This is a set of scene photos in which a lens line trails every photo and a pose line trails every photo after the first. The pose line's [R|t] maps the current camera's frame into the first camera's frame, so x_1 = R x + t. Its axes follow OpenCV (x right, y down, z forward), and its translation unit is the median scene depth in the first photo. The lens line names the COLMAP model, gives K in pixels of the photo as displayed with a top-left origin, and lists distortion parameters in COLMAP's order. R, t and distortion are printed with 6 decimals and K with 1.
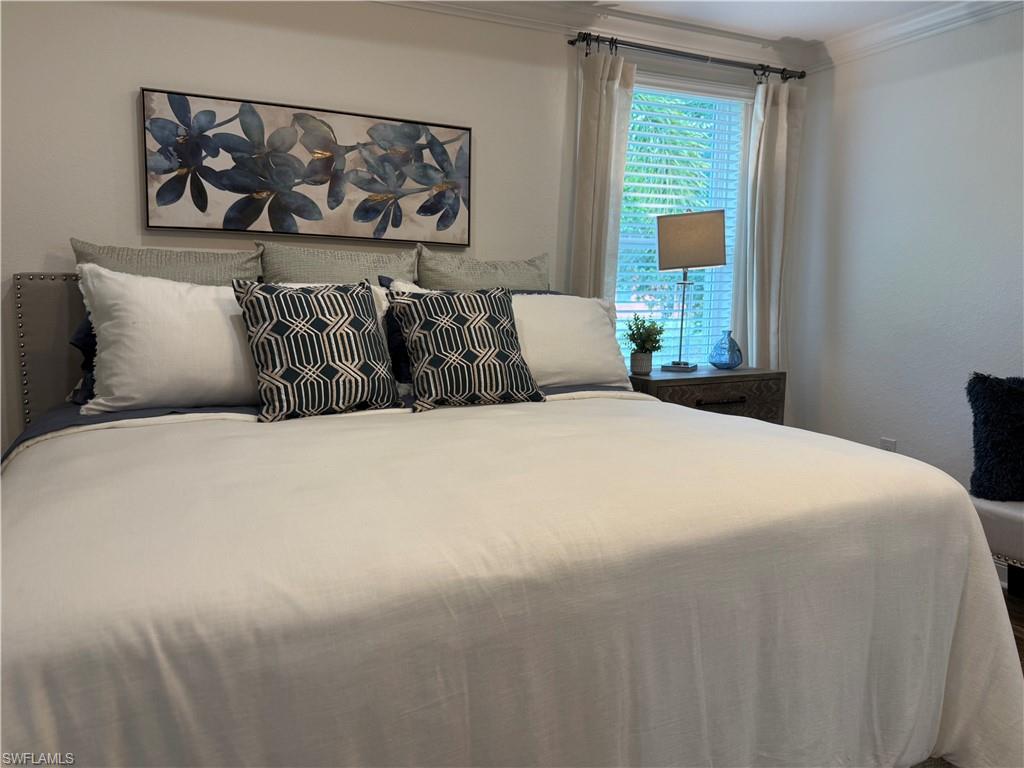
lens RADIAL K [[759.9, 0, 513.3], [0, 759.9, 402.6], [0, 0, 1]] dist [0.080054, -0.209191]
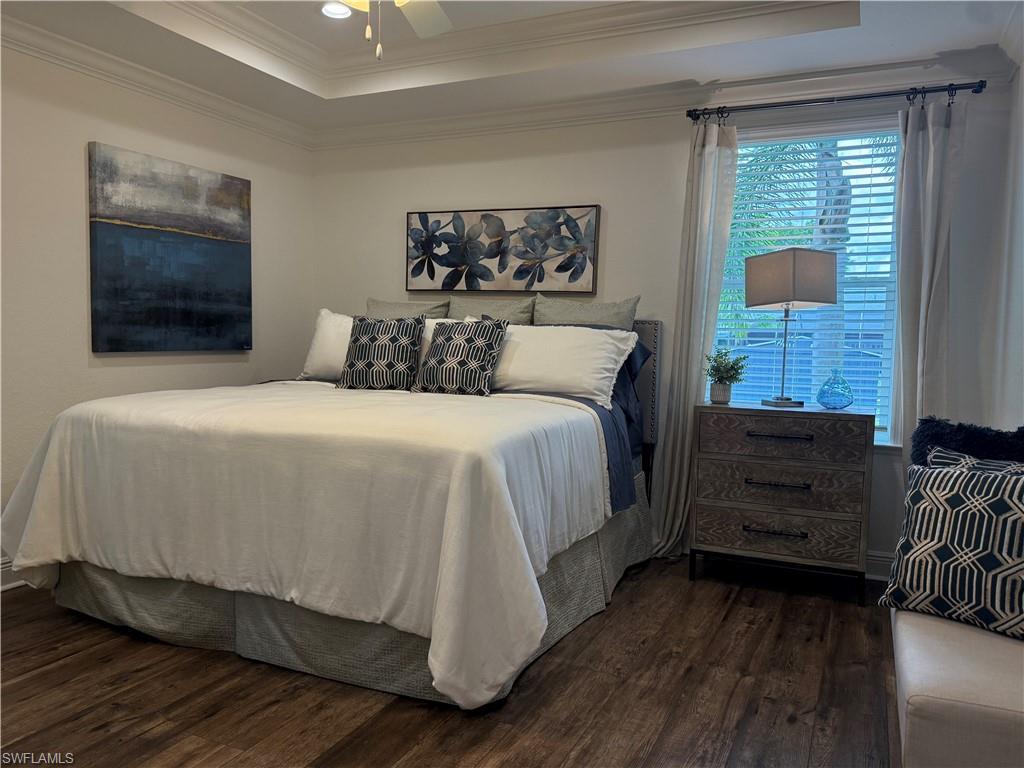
lens RADIAL K [[757.3, 0, 507.4], [0, 757.3, 392.0], [0, 0, 1]] dist [0.145553, -0.285916]
pose [[0.614540, 0.059520, -0.786637, 0.979965], [-0.133848, 0.990559, -0.029615, 0.022774], [0.777448, 0.123490, 0.616705, 0.114813]]
